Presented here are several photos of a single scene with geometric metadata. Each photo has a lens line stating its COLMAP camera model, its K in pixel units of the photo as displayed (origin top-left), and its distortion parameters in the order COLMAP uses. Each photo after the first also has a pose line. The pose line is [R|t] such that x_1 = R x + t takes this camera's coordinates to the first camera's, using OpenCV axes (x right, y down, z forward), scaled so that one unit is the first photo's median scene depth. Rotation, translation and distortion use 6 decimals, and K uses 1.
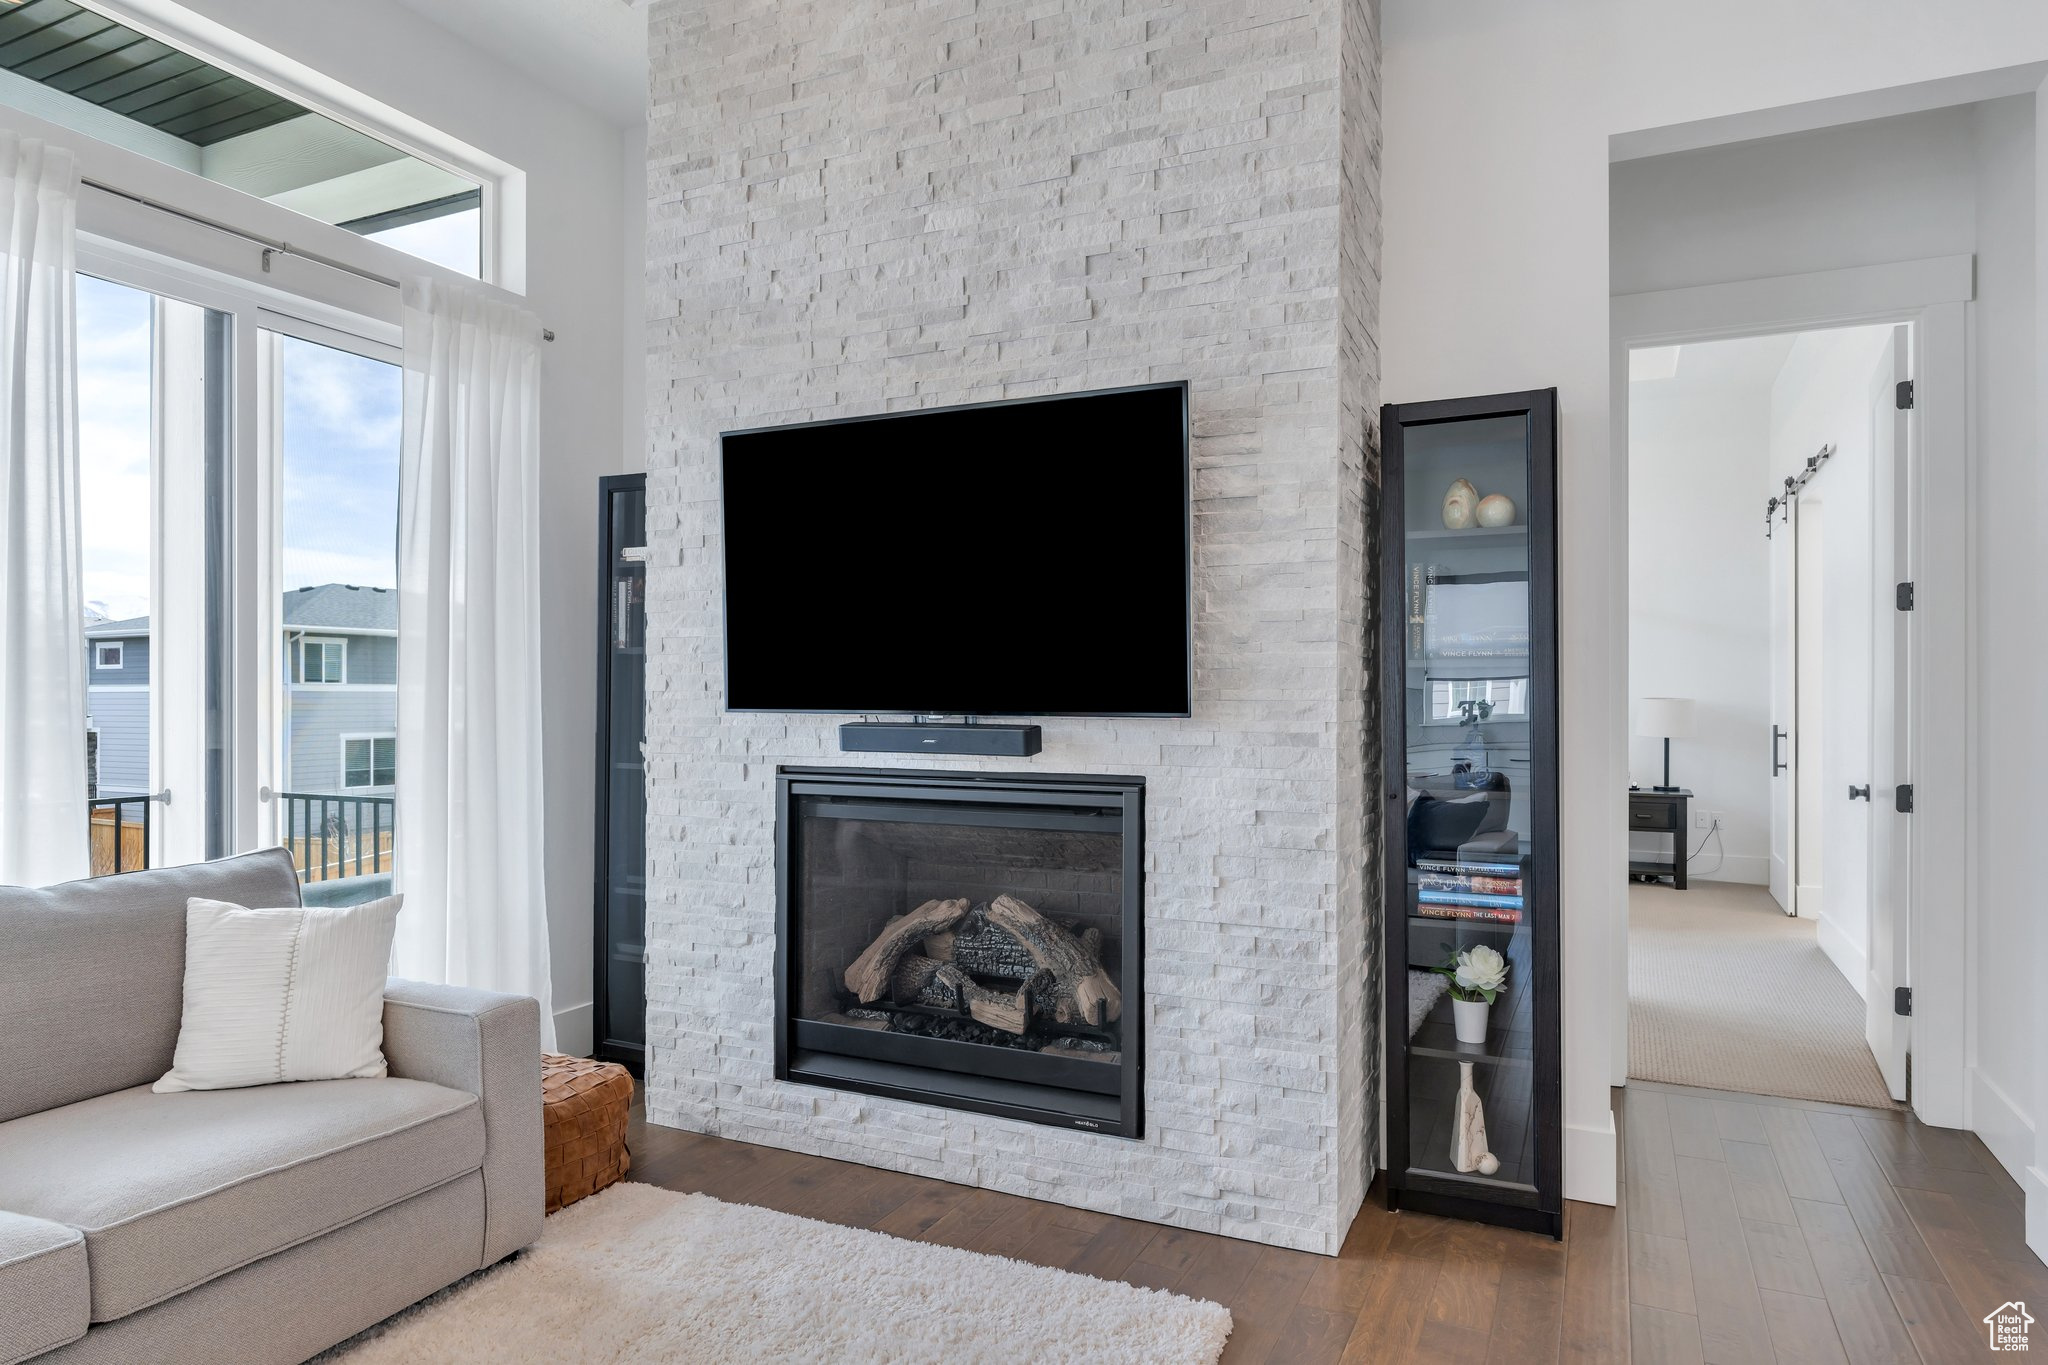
lens RADIAL K [[1208.2, 0, 1032.9], [0, 1208.2, 725.0], [0, 0, 1]] dist [0.001507, 0.001320]
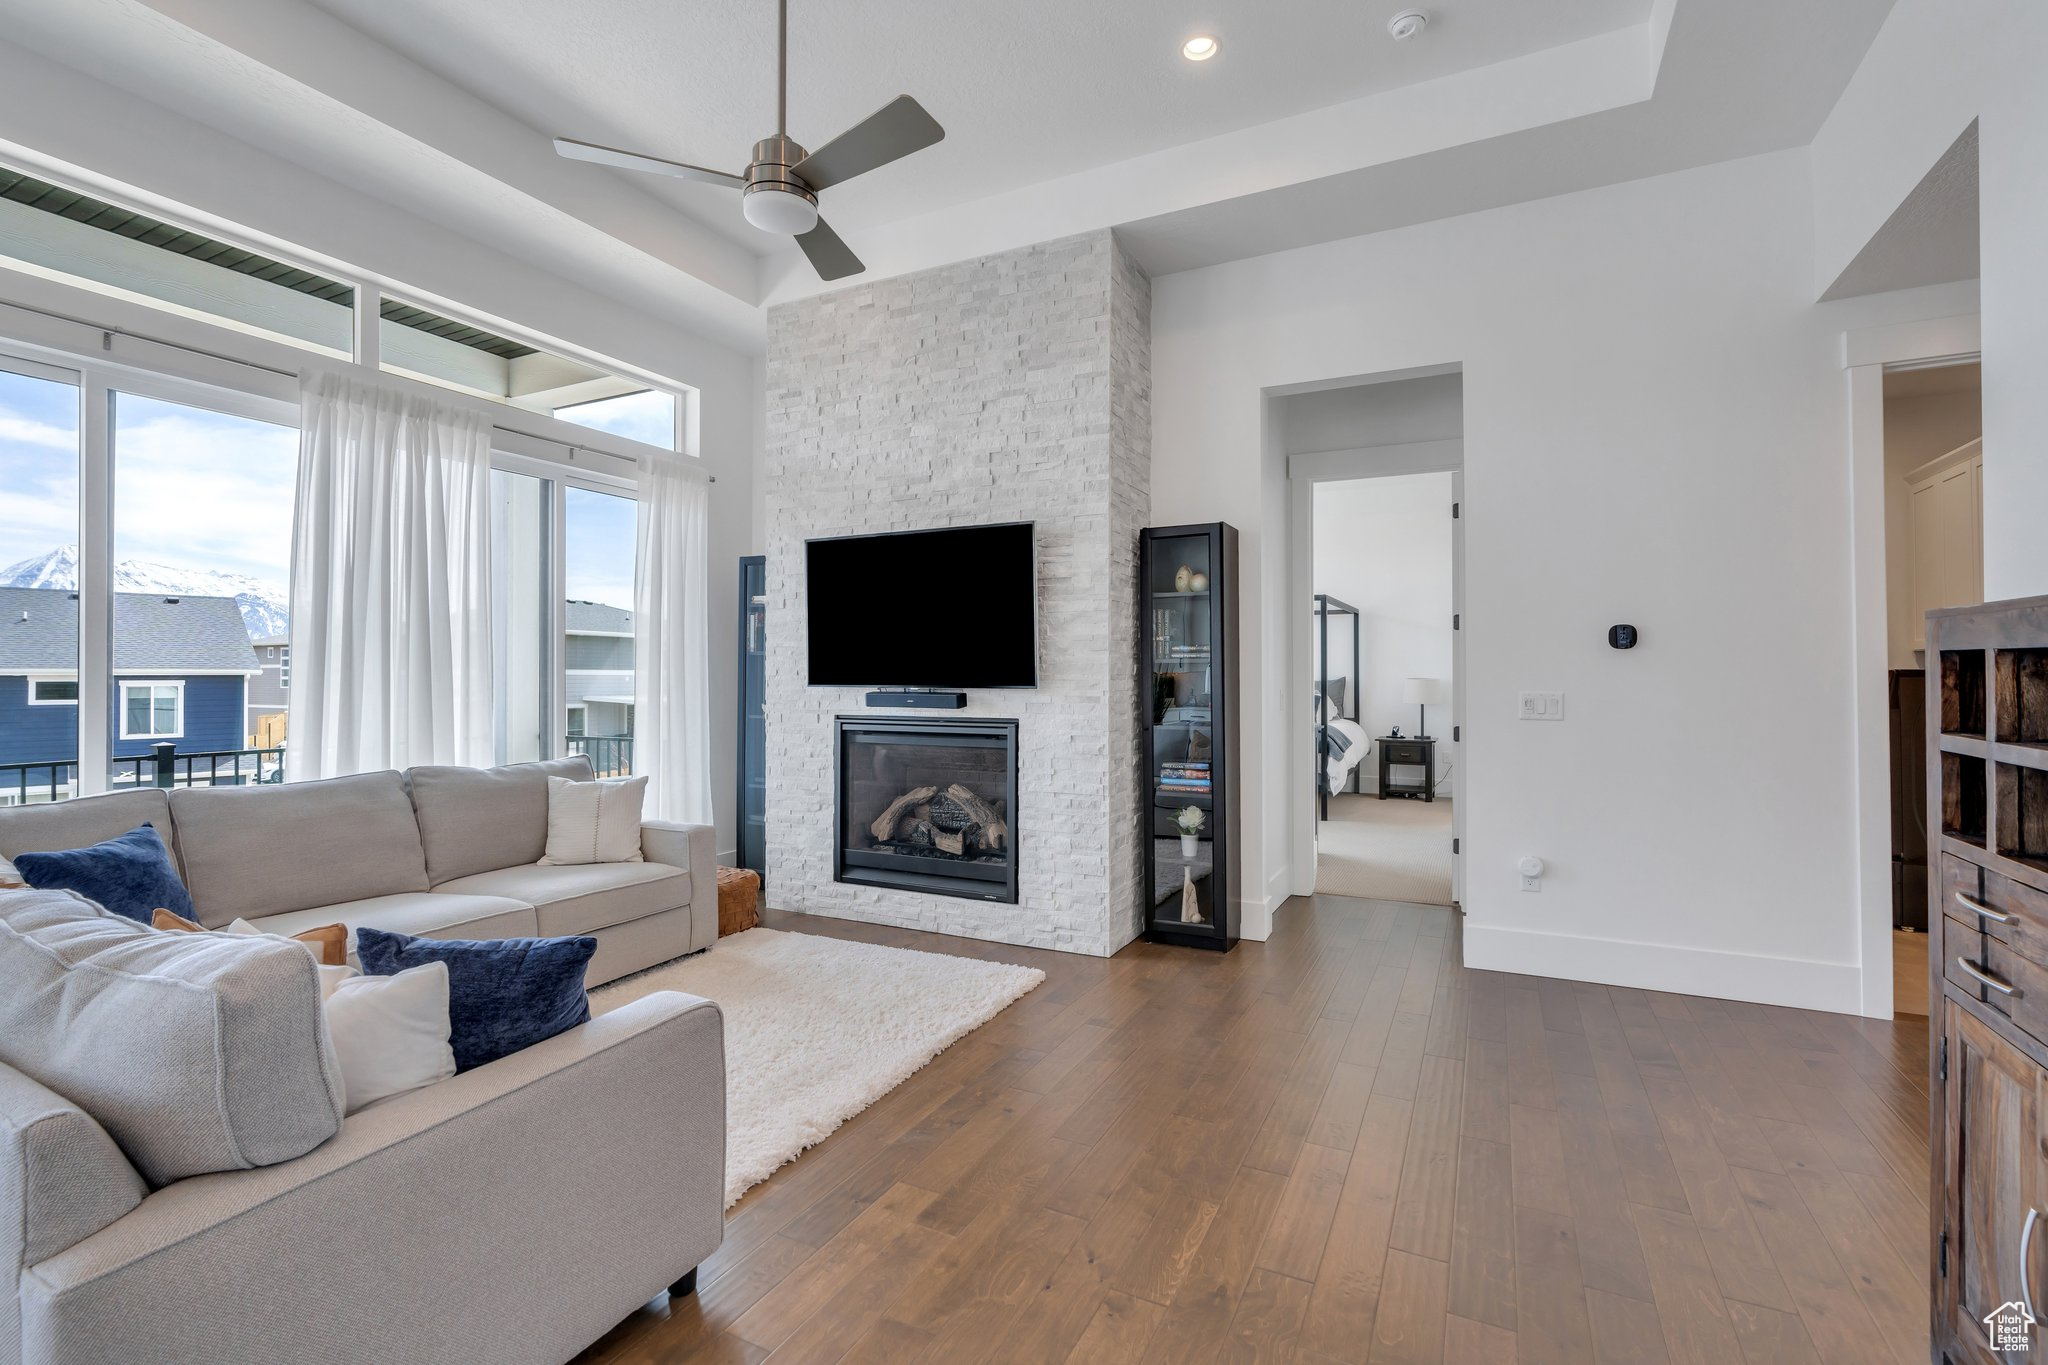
lens RADIAL K [[921.4, 0, 1028.1], [0, 921.4, 698.2], [0, 0, 1]] dist [-0.002947, -0.000217]
pose [[0.999632, -0.000816, -0.027127, 0.141153], [0.000781, 0.999999, -0.001304, 0.010485], [0.027128, 0.001282, 0.999631, -0.470828]]
